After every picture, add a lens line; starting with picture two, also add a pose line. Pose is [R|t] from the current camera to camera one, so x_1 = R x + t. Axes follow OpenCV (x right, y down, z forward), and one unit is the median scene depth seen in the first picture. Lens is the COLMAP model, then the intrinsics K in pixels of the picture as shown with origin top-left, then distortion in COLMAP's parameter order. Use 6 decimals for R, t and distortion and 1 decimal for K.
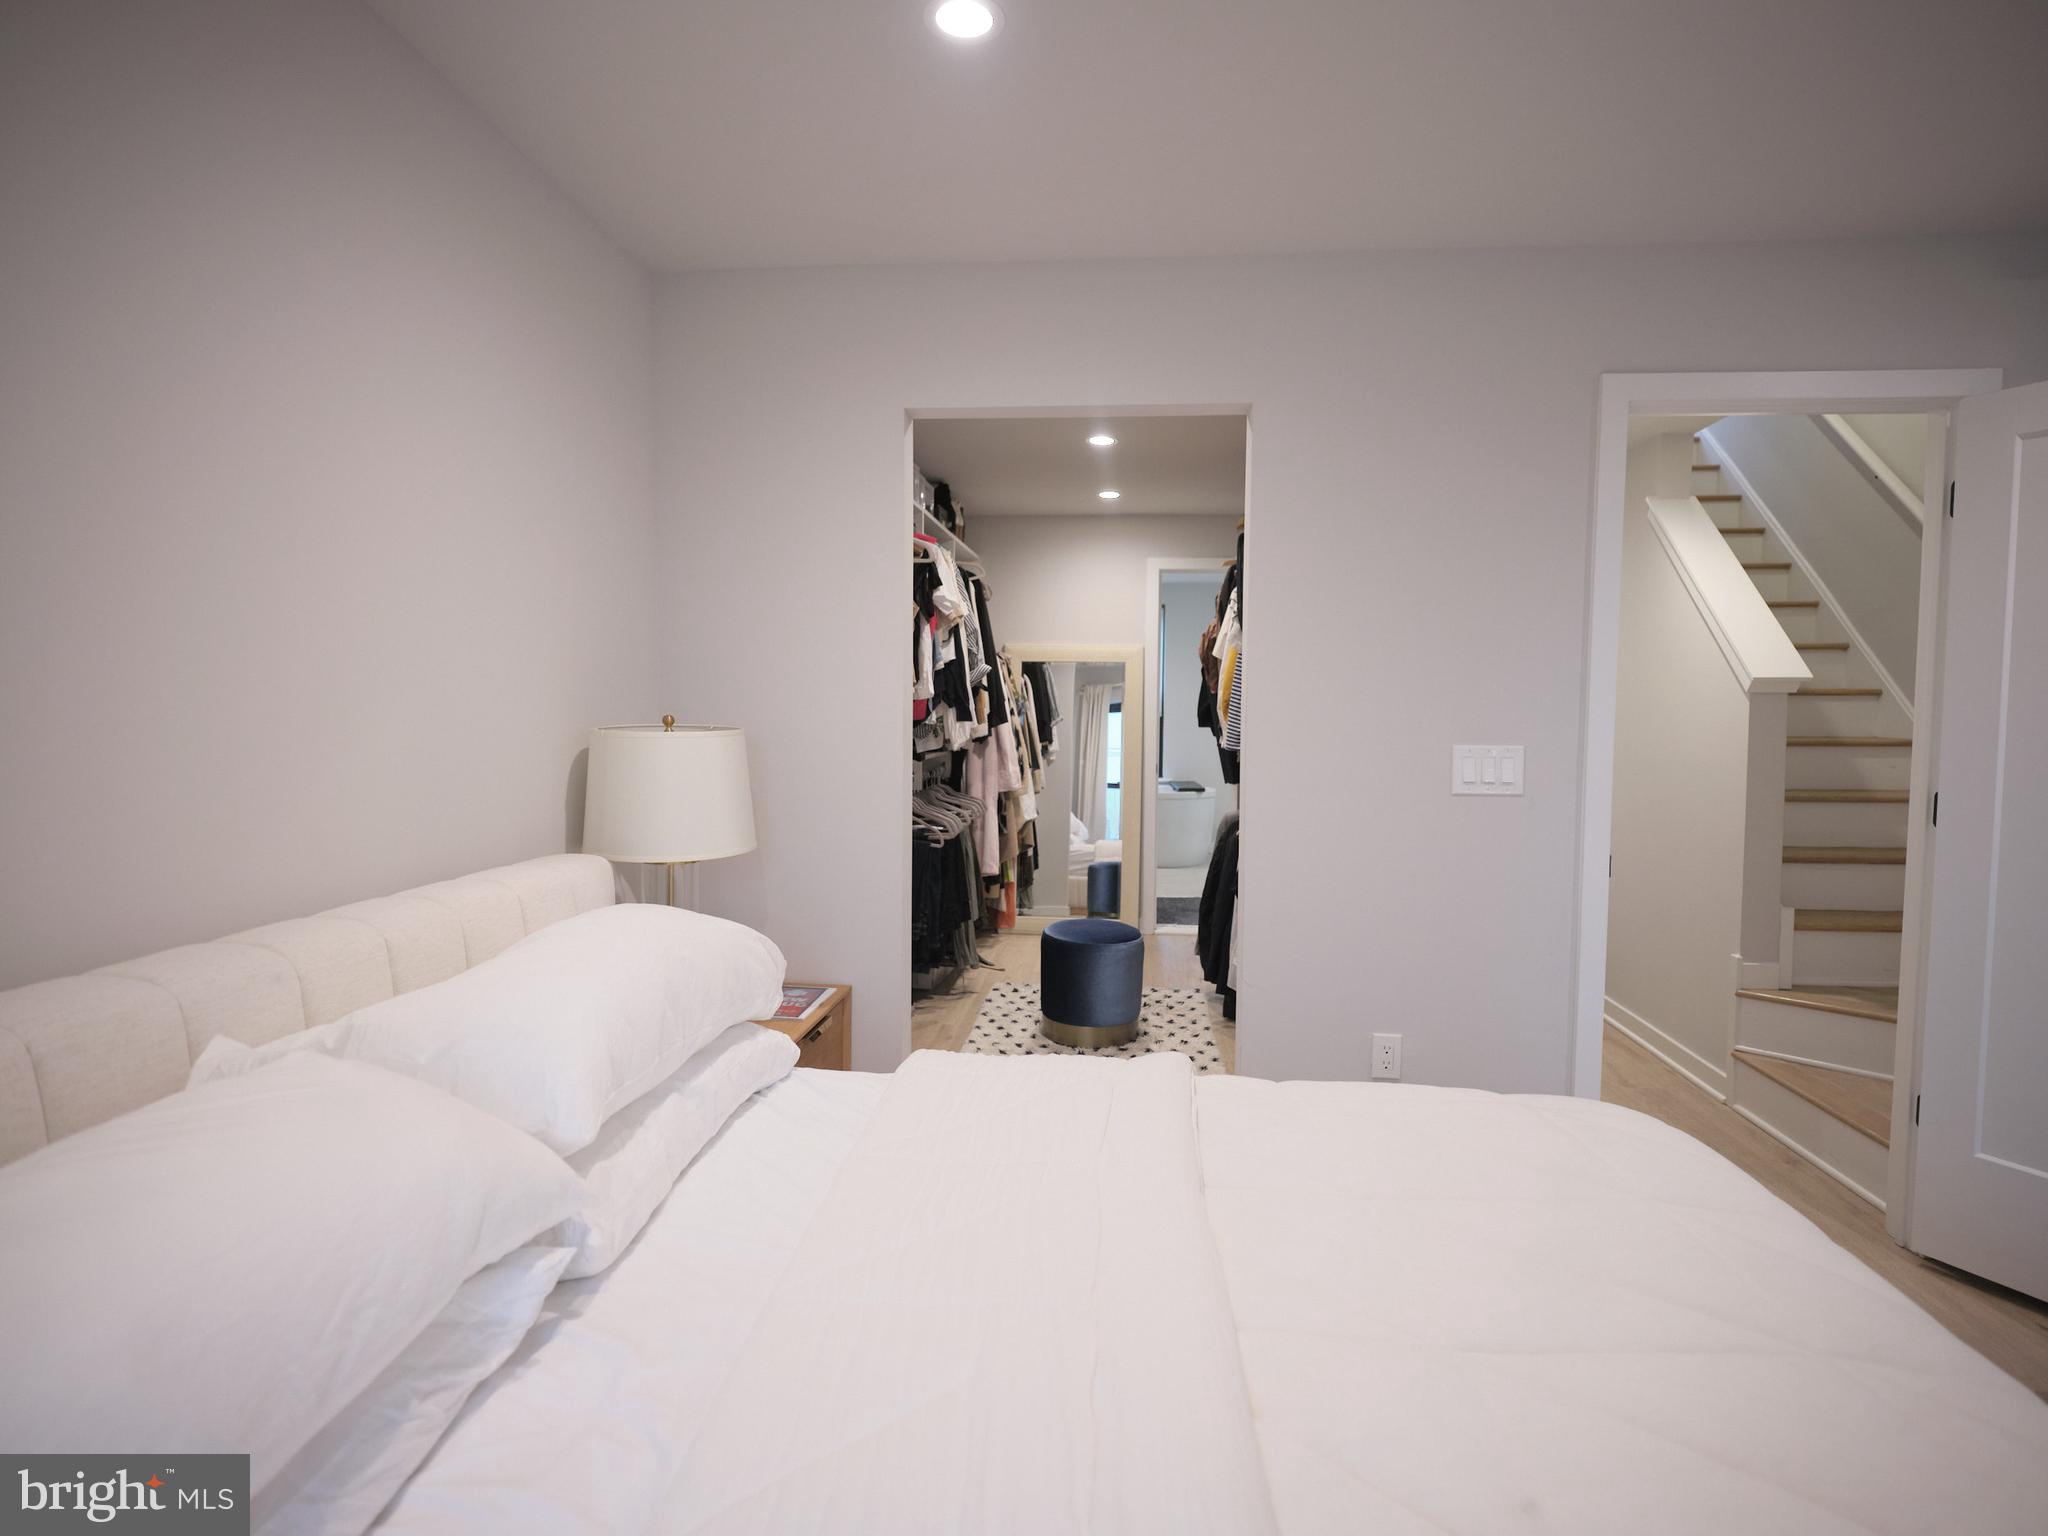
lens RADIAL K [[1086.5, 0, 1024.0], [0, 1086.5, 768.0], [0, 0, 1]] dist [-0.005511, -0.000679]
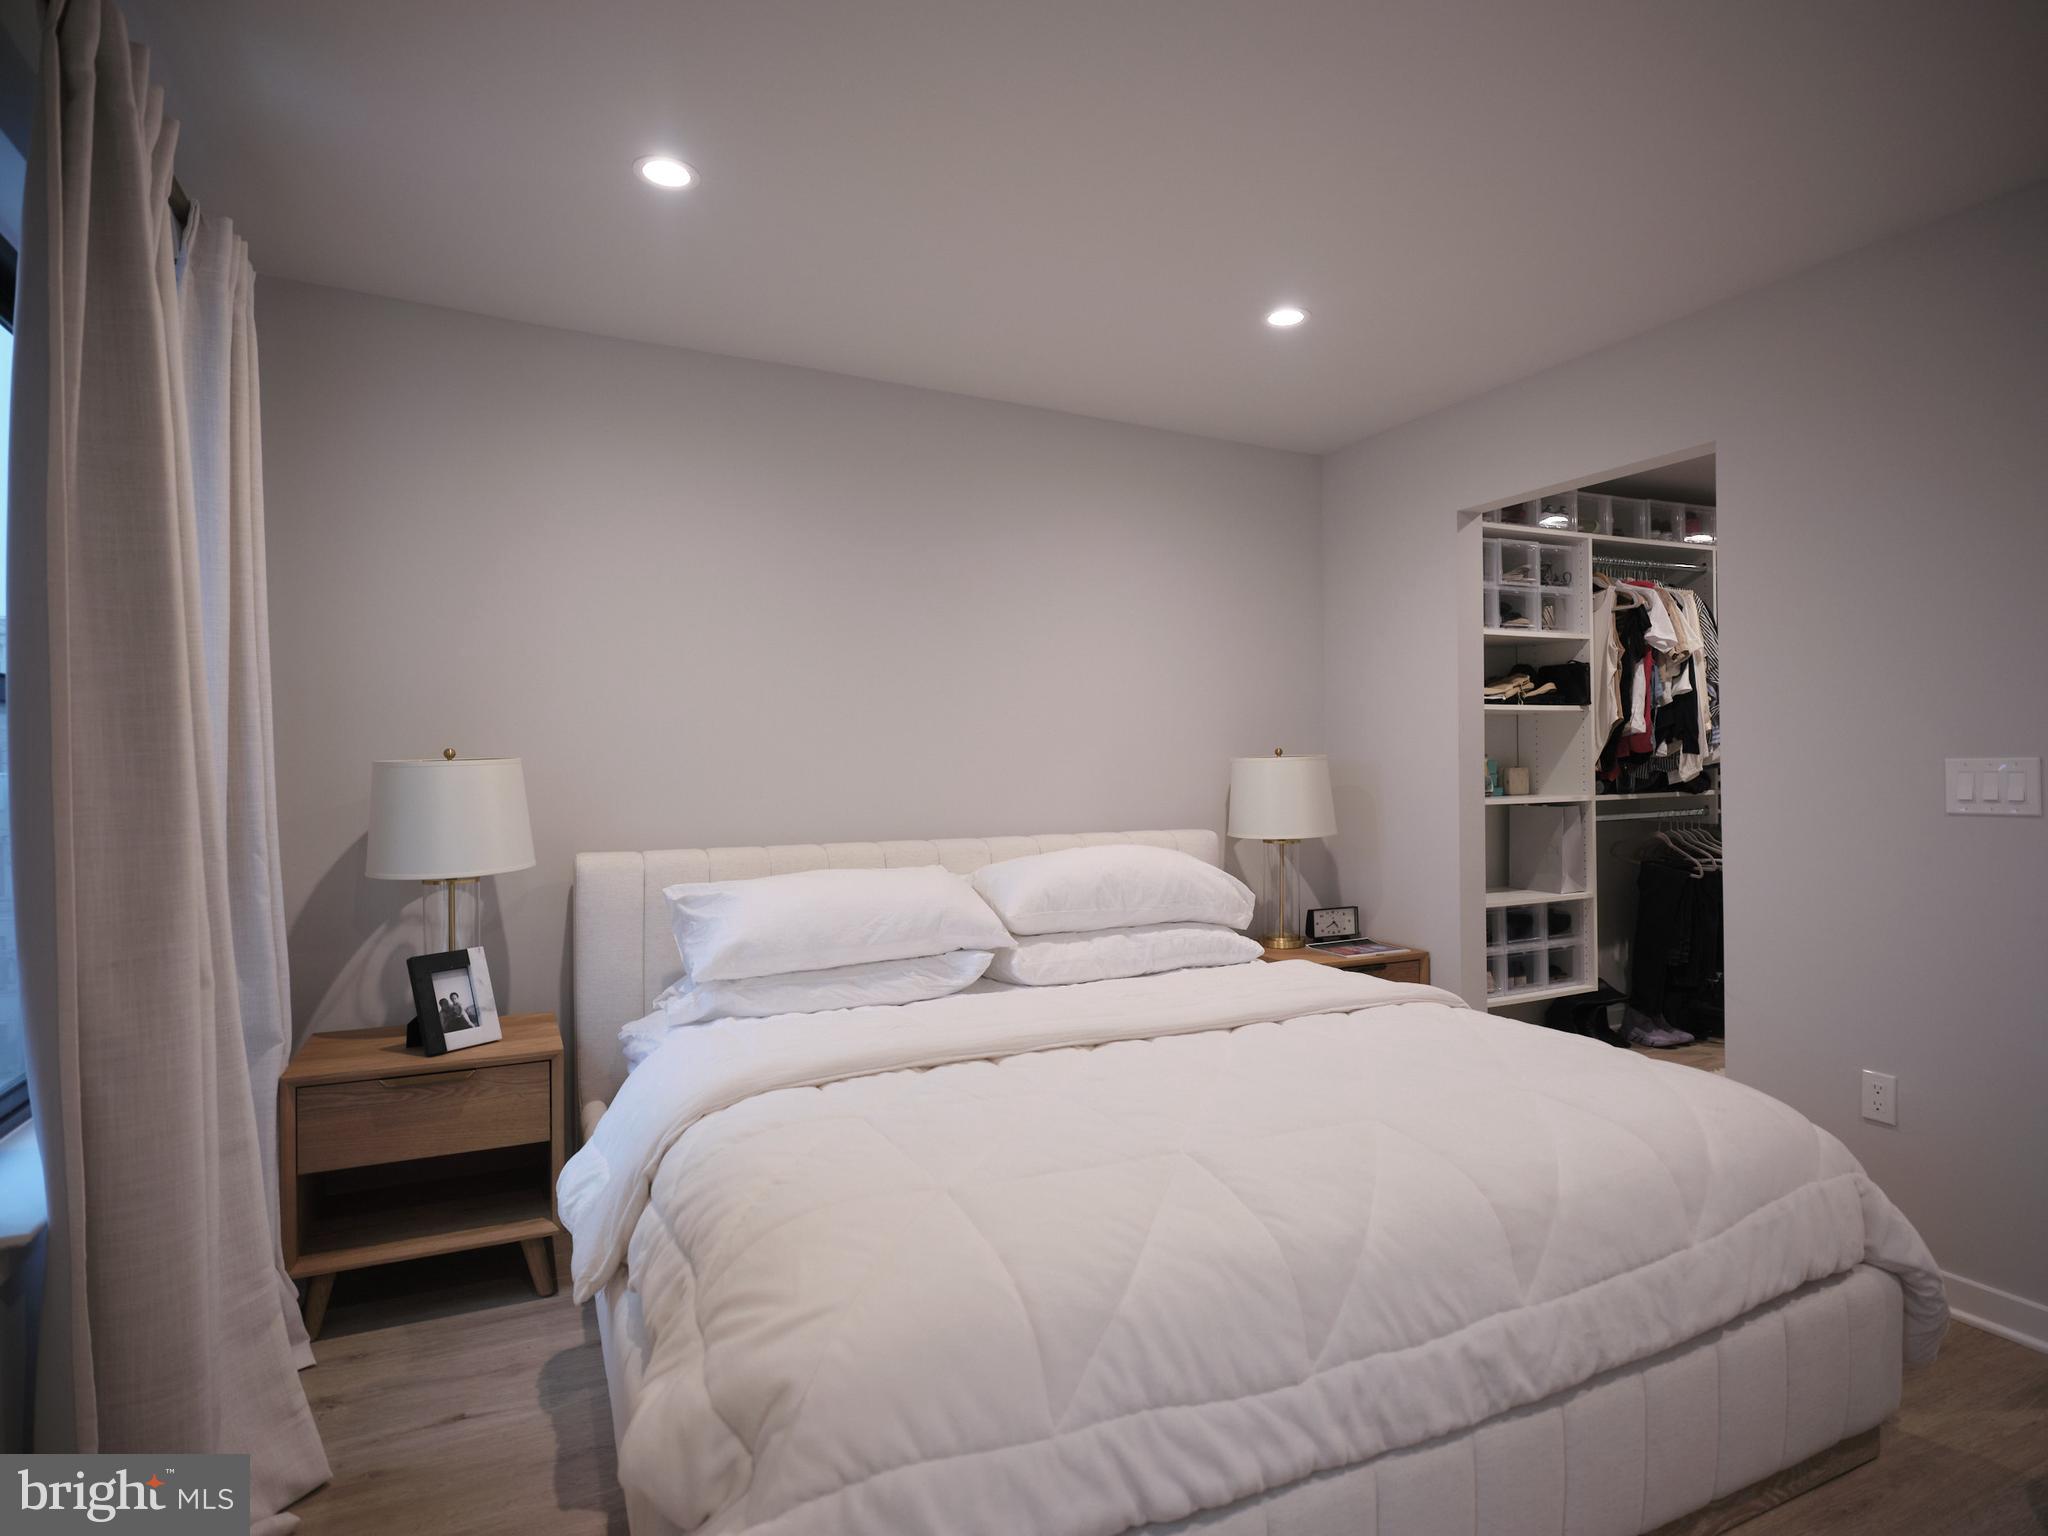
lens RADIAL K [[1093.1, 0, 1026.3], [0, 1093.1, 765.6], [0, 0, 1]] dist [-0.001282, -0.002153]
pose [[0.514169, -0.014144, -0.857572, 0.744865], [-0.034450, 0.998717, -0.037126, 0.042661], [0.856997, 0.048632, 0.513022, -0.108189]]
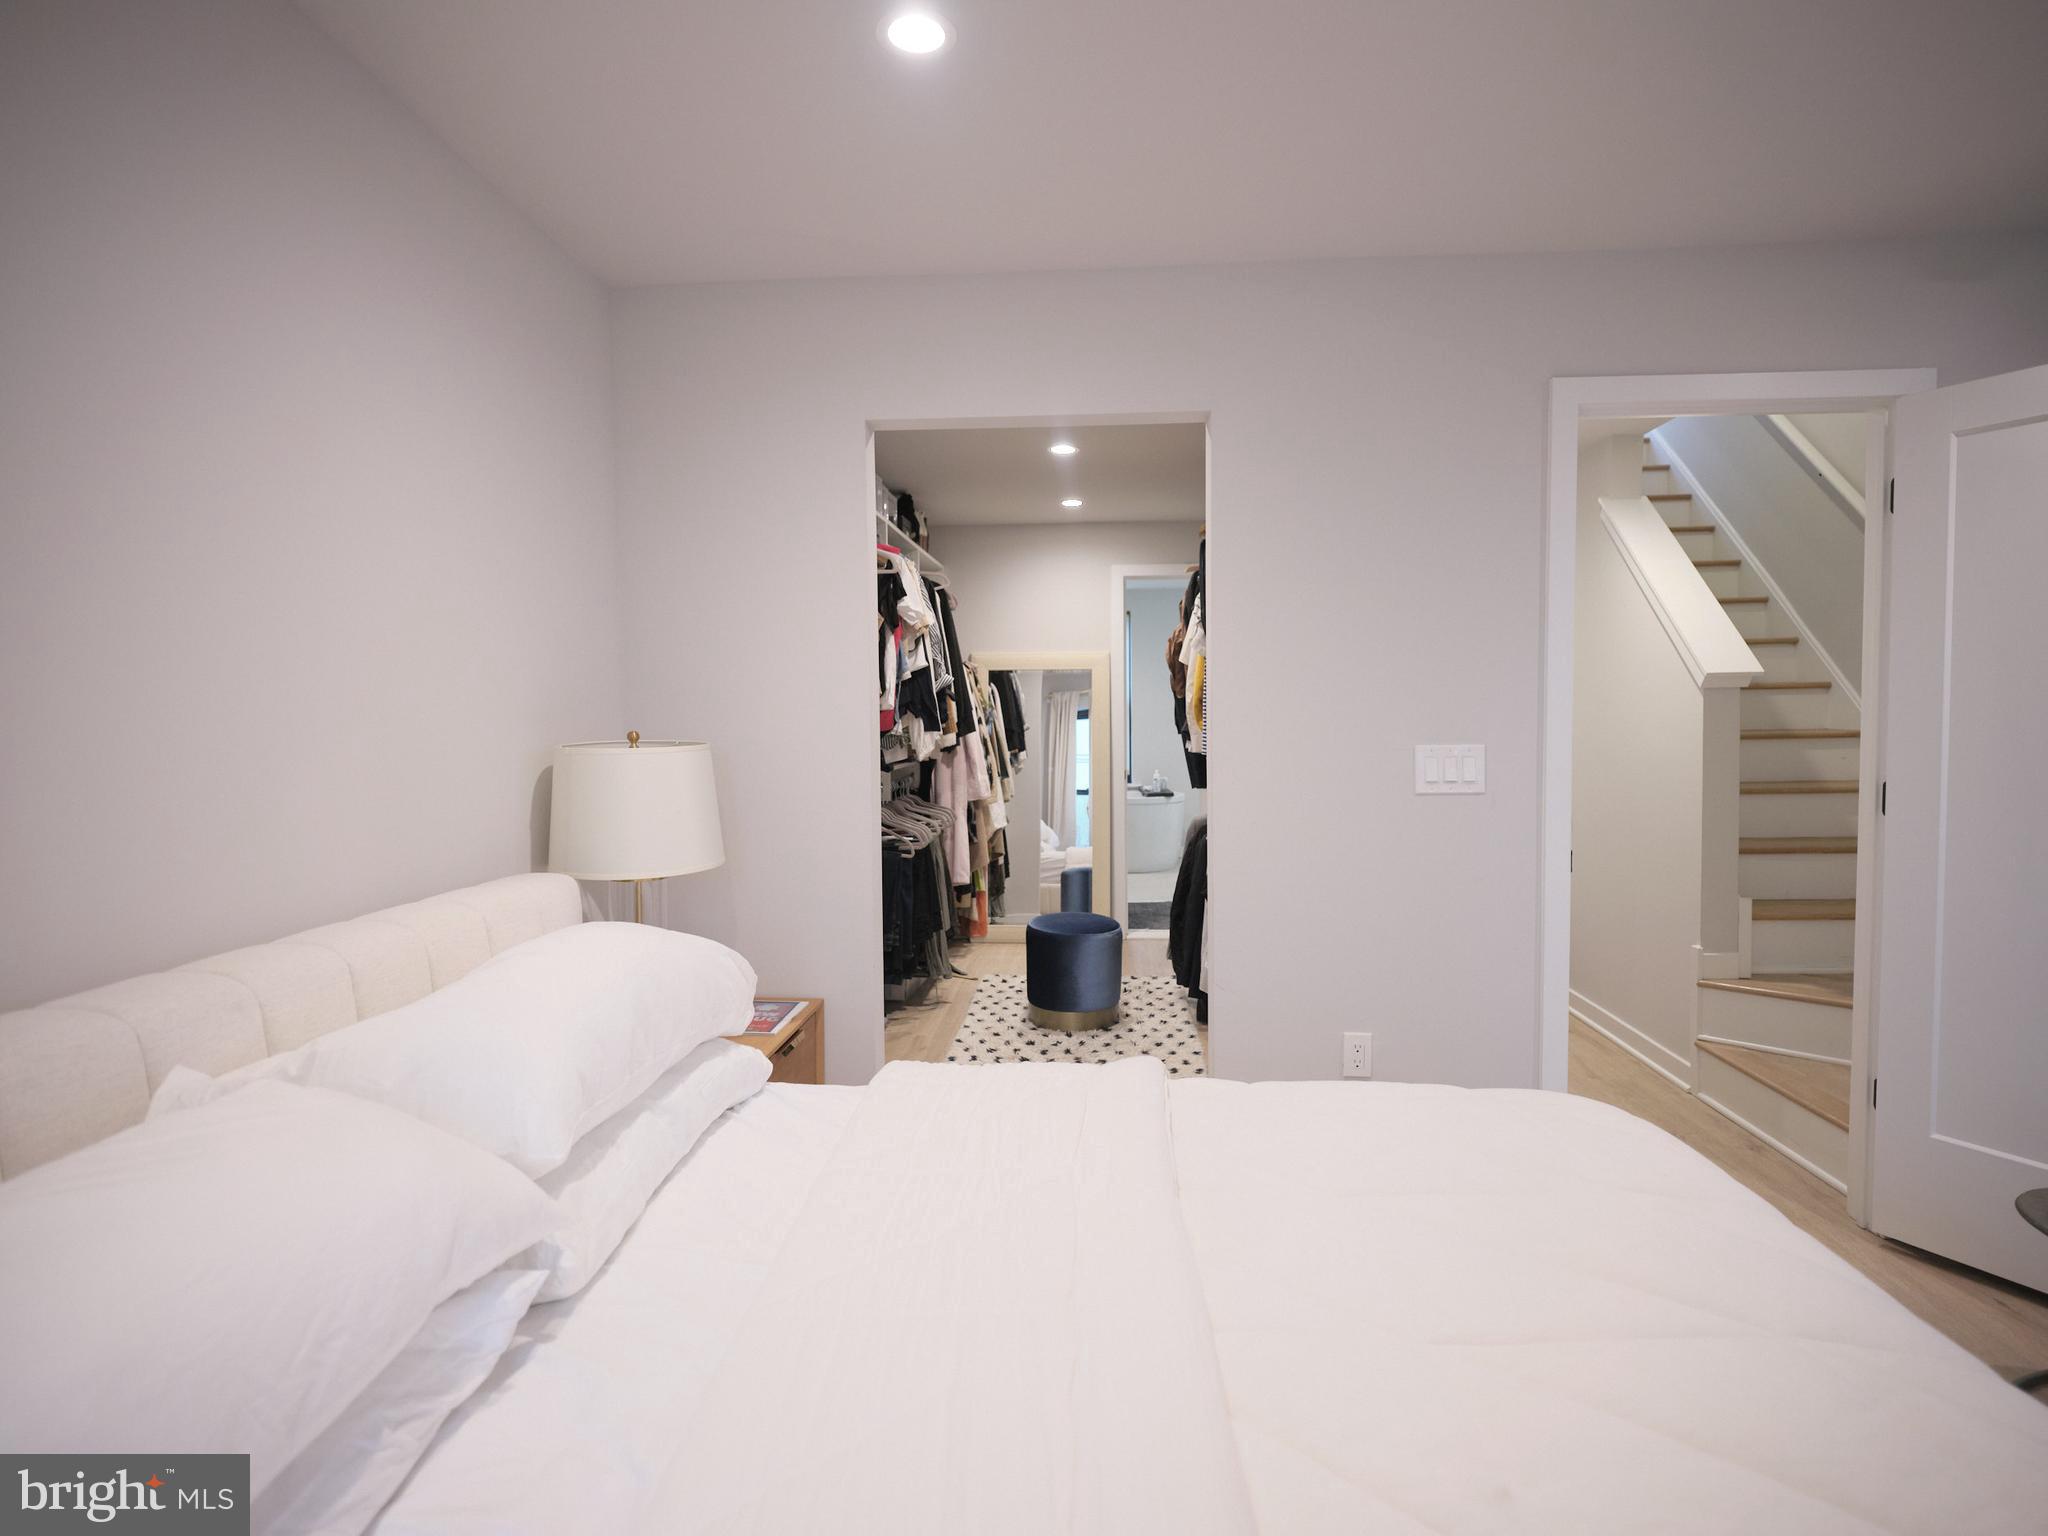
lens RADIAL K [[1093.1, 0, 1026.3], [0, 1093.1, 765.6], [0, 0, 1]] dist [-0.001282, -0.002153]
pose [[0.999364, -0.020624, 0.029093, 0.002147], [0.020893, 0.999741, -0.008989, -0.000514], [-0.028900, 0.009591, 0.999536, -0.008803]]
